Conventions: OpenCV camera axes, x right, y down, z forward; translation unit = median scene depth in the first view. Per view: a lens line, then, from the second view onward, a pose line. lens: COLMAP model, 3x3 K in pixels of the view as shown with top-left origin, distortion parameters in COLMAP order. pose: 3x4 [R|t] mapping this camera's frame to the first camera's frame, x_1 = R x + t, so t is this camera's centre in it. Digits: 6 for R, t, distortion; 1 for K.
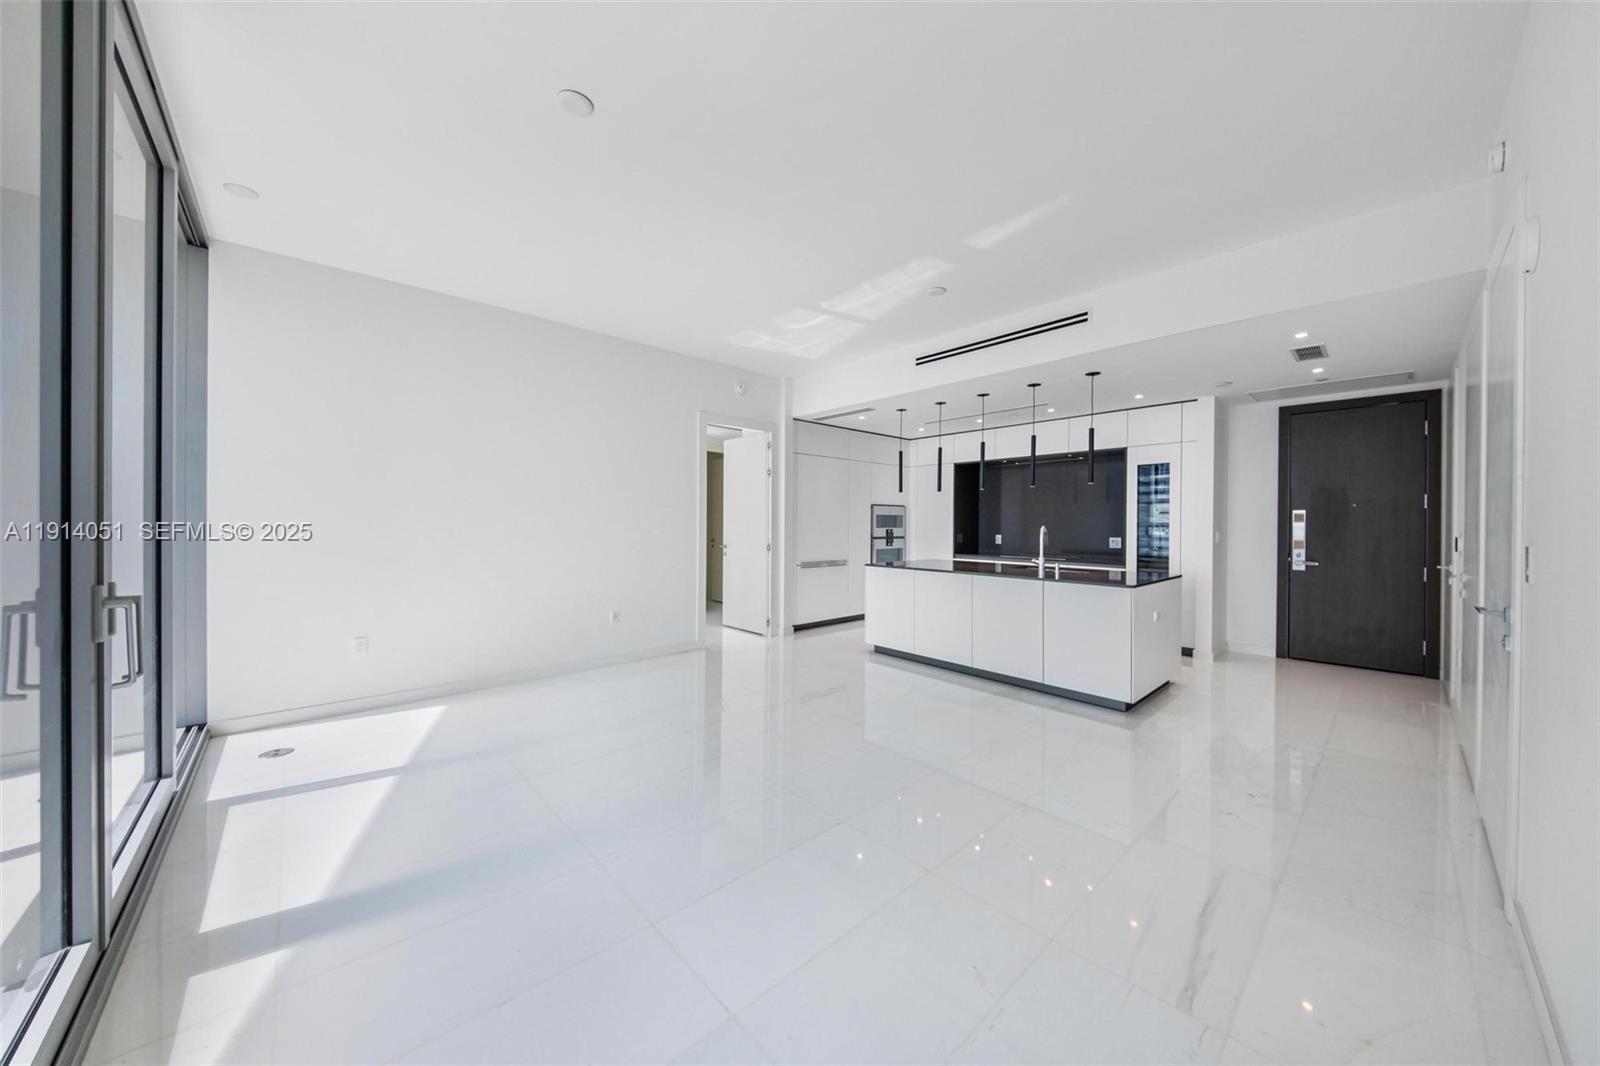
lens RADIAL K [[550.4, 0, 796.8], [0, 550.4, 527.7], [0, 0, 1]] dist [-0.002207, -0.000413]
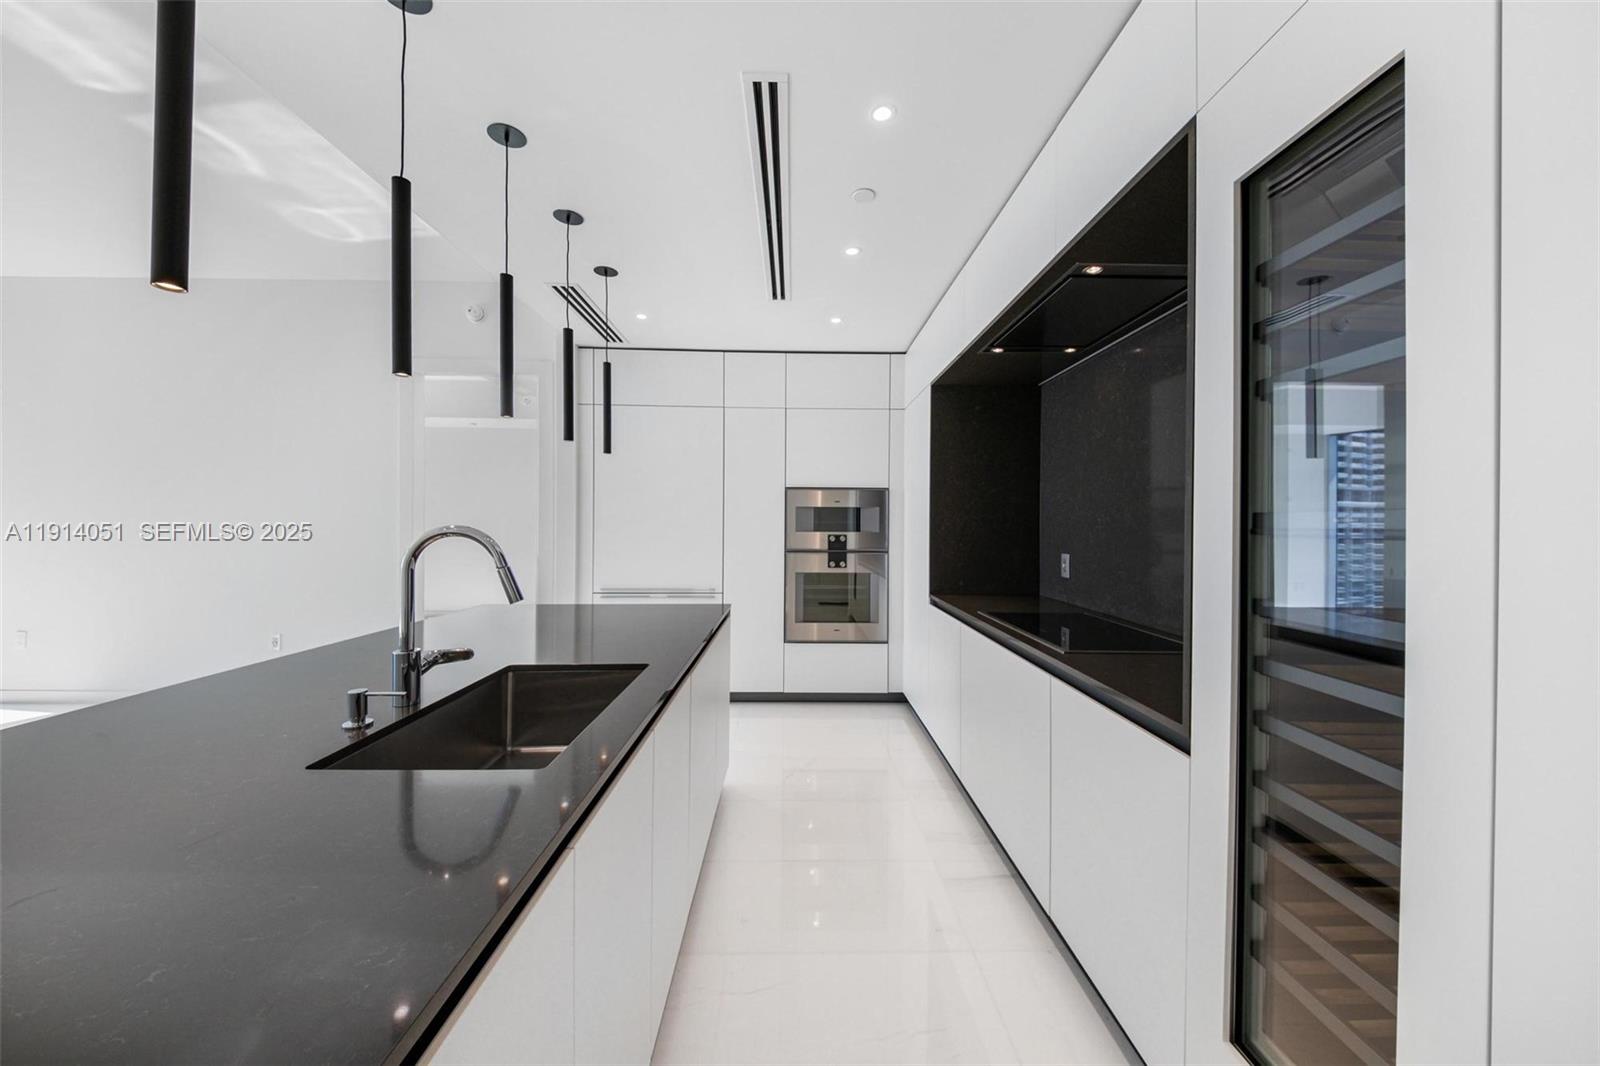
lens RADIAL K [[550.4, 0, 796.1], [0, 550.4, 524.8], [0, 0, 1]] dist [-0.002207, -0.000413]
pose [[0.745615, 0.002964, -0.666371, 0.483619], [-0.010789, 0.999913, -0.007624, -0.002511], [0.666290, 0.012874, 0.745582, 0.600154]]
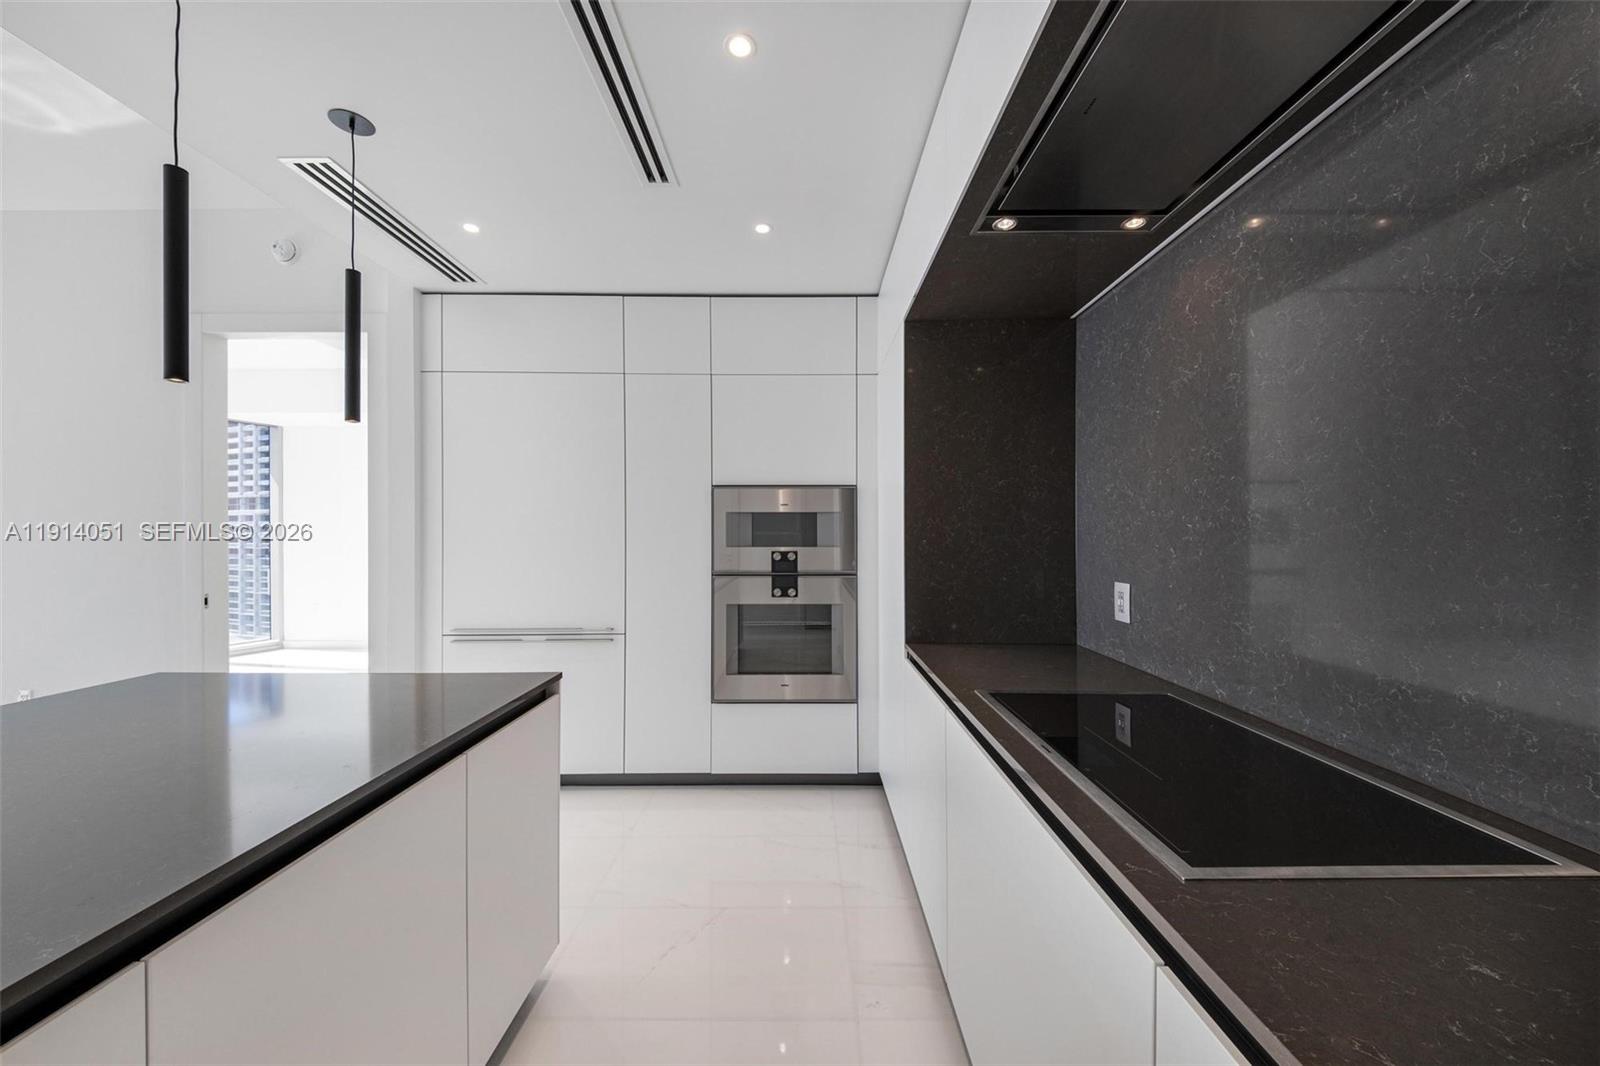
lens RADIAL K [[550.4, 0, 805.1], [0, 550.4, 536.4], [0, 0, 1]] dist [-0.002207, -0.000413]
pose [[0.738466, -0.002075, -0.674288, 0.426622], [0.000570, 0.999997, -0.002453, -0.006260], [0.674291, 0.001427, 0.738464, 0.747948]]
